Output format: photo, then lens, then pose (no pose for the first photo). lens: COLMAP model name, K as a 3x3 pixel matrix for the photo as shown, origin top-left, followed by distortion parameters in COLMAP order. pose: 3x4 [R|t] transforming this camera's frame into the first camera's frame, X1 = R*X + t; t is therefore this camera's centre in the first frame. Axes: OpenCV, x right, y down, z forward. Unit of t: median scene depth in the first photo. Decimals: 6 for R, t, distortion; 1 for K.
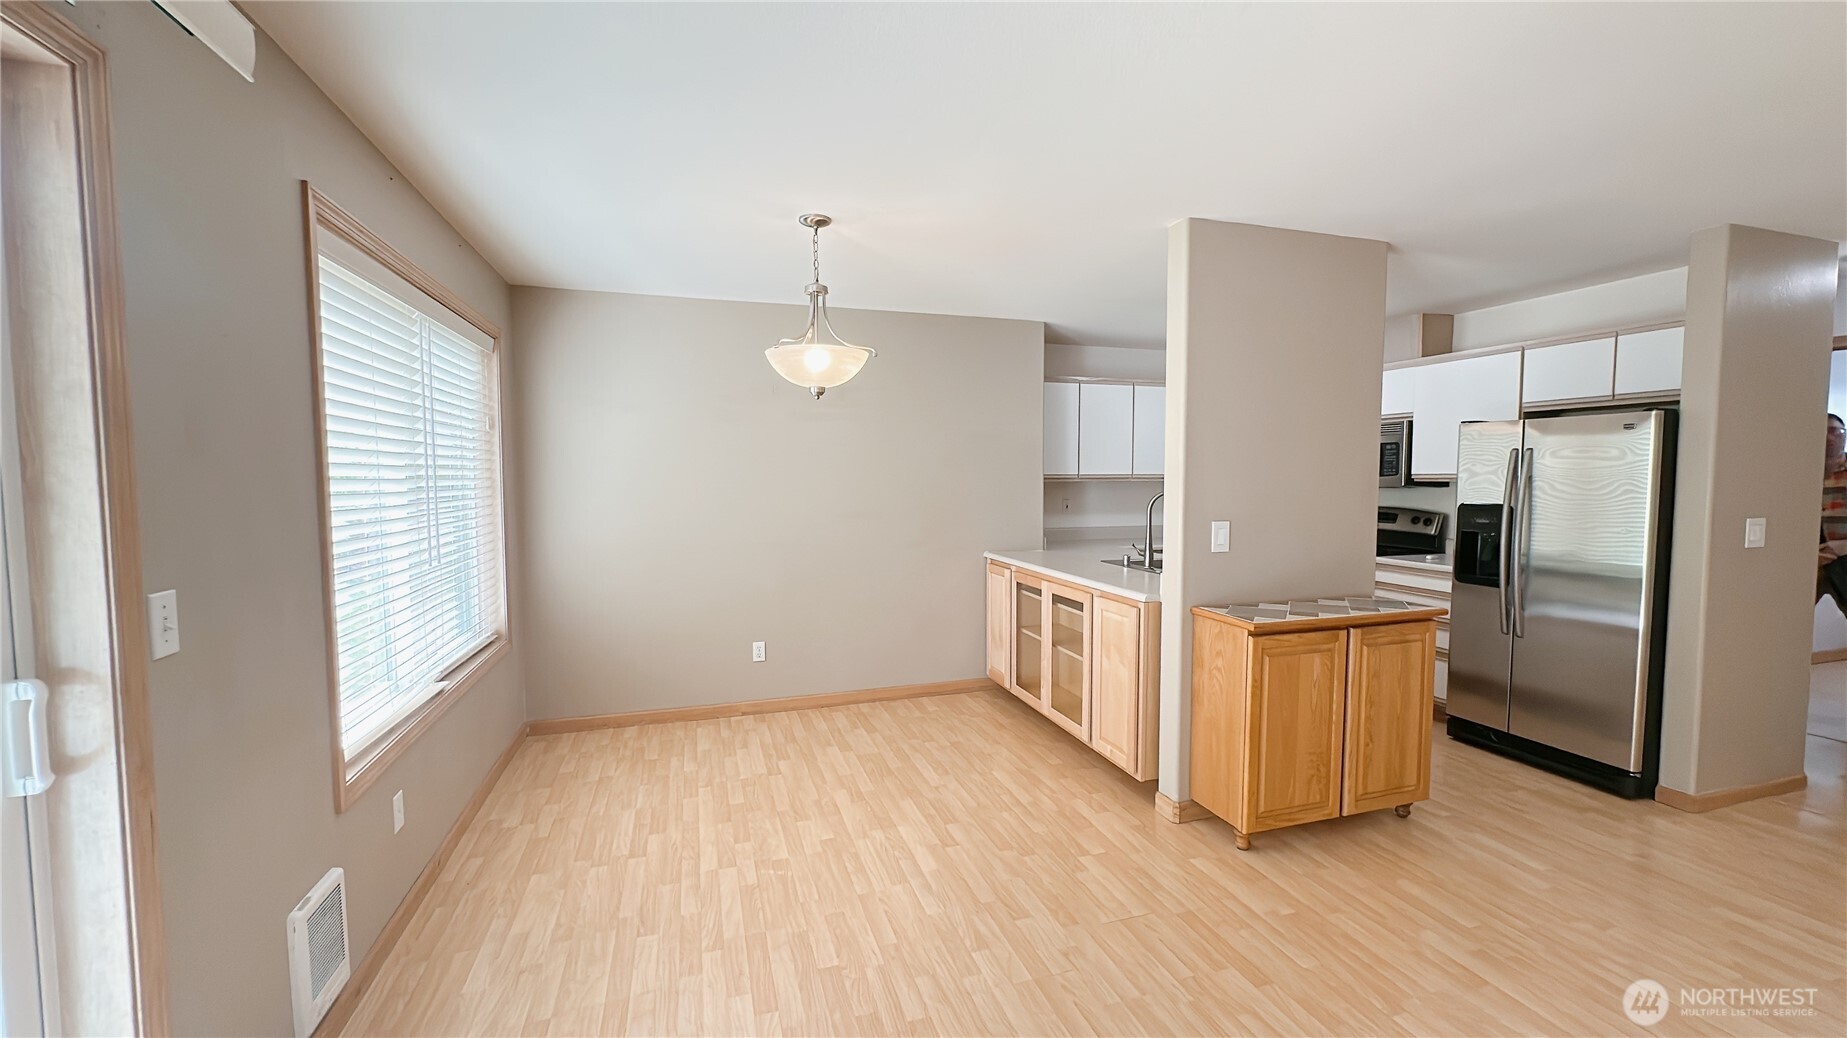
lens RADIAL K [[731.3, 0, 923.5], [0, 731.3, 519.0], [0, 0, 1]] dist [-0.002743, 0.000600]
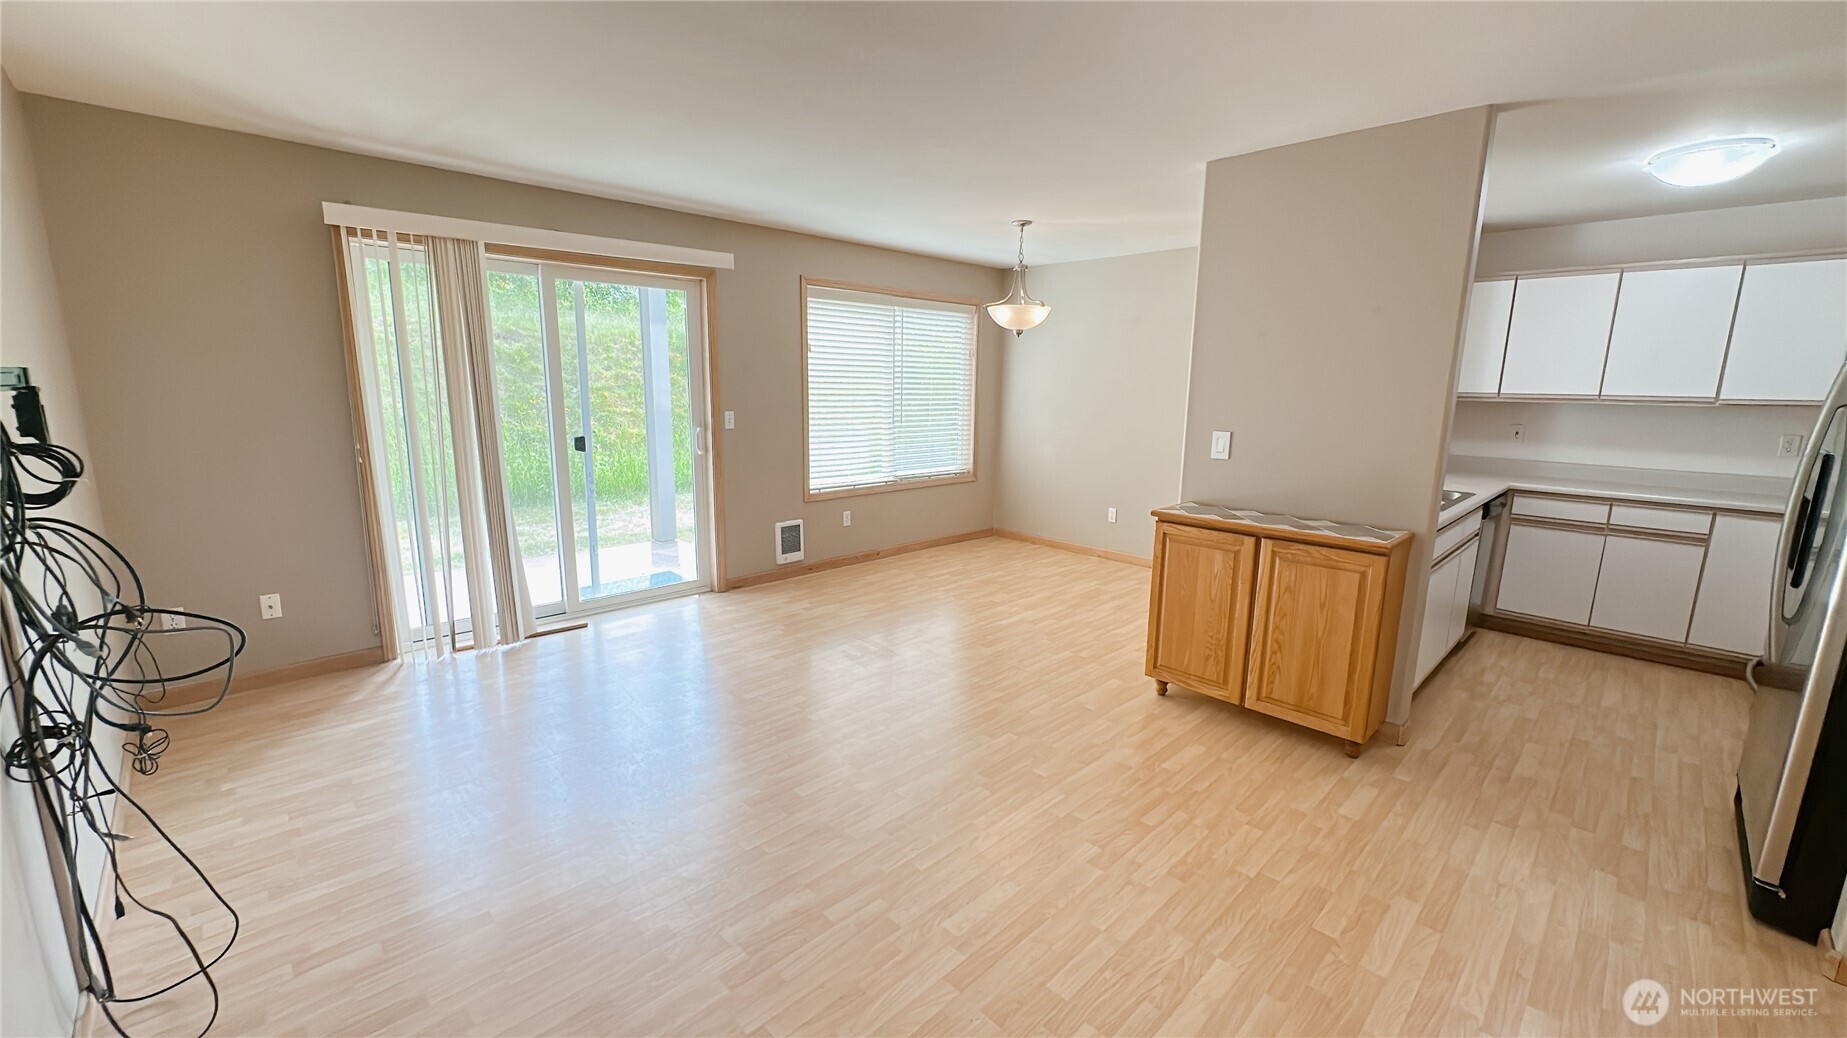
lens RADIAL K [[731.3, 0, 923.5], [0, 731.3, 519.0], [0, 0, 1]] dist [-0.002743, 0.000600]
pose [[0.451810, 0.174536, -0.874874, 1.058165], [-0.070147, 0.984589, 0.160198, -0.010552], [0.889352, -0.011009, 0.457091, 0.061856]]
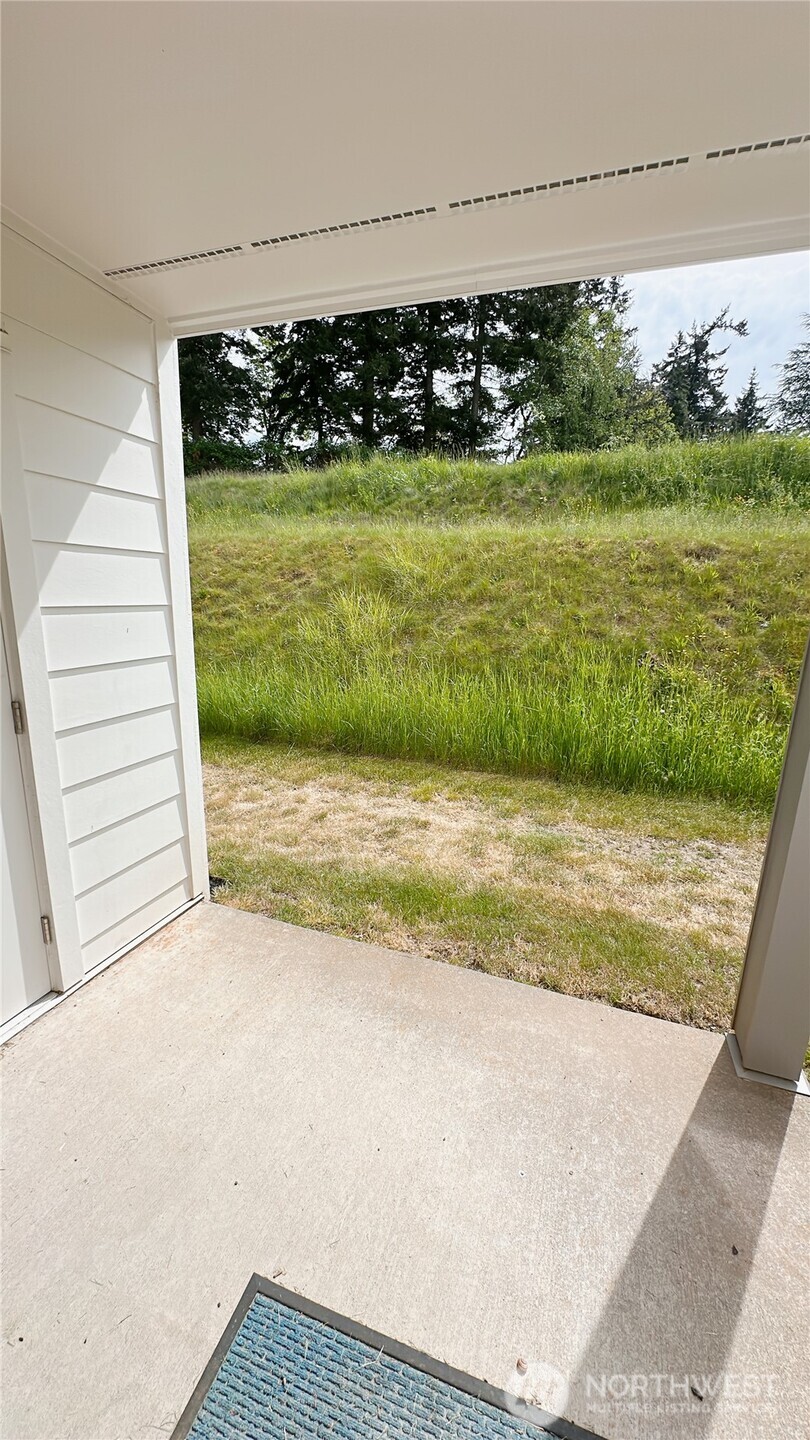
lens RADIAL K [[549.2, 0, 405.0], [0, 549.2, 720.0], [0, 0, 1]] dist [-0.003086, 0.000010]
pose [[-0.599601, 0.170088, -0.782016, -0.385402], [-0.076866, 0.960397, 0.267822, -0.029554], [0.796599, 0.220697, -0.562781, 0.290205]]
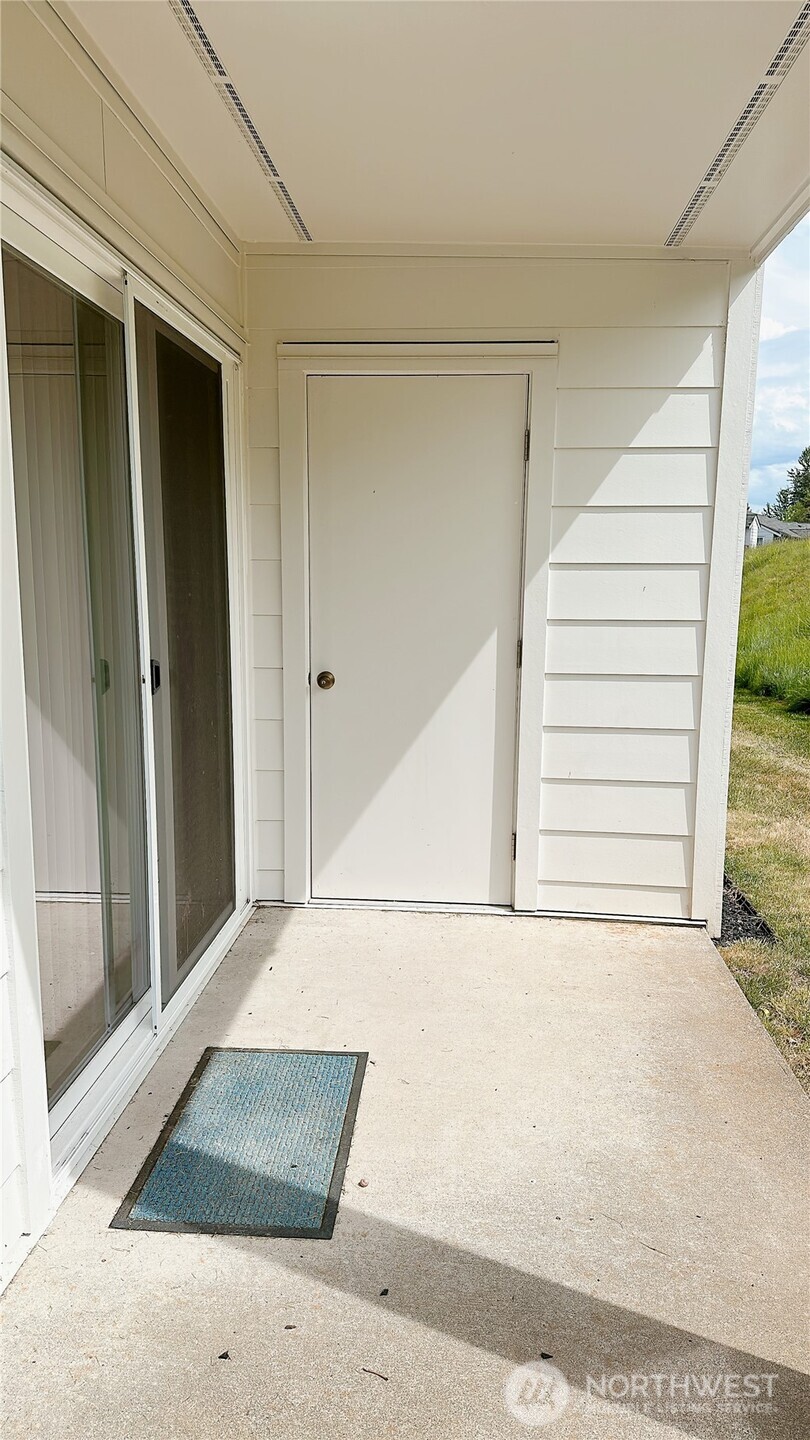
lens RADIAL K [[952.7, 0, 405.0], [0, 952.7, 720.0], [0, 0, 1]] dist [0.052671, -0.002171]
pose [[-0.930521, -0.062882, 0.360799, -0.846911], [0.016572, 0.976912, 0.213001, -0.023846], [-0.365863, 0.204181, -0.907995, 0.754450]]
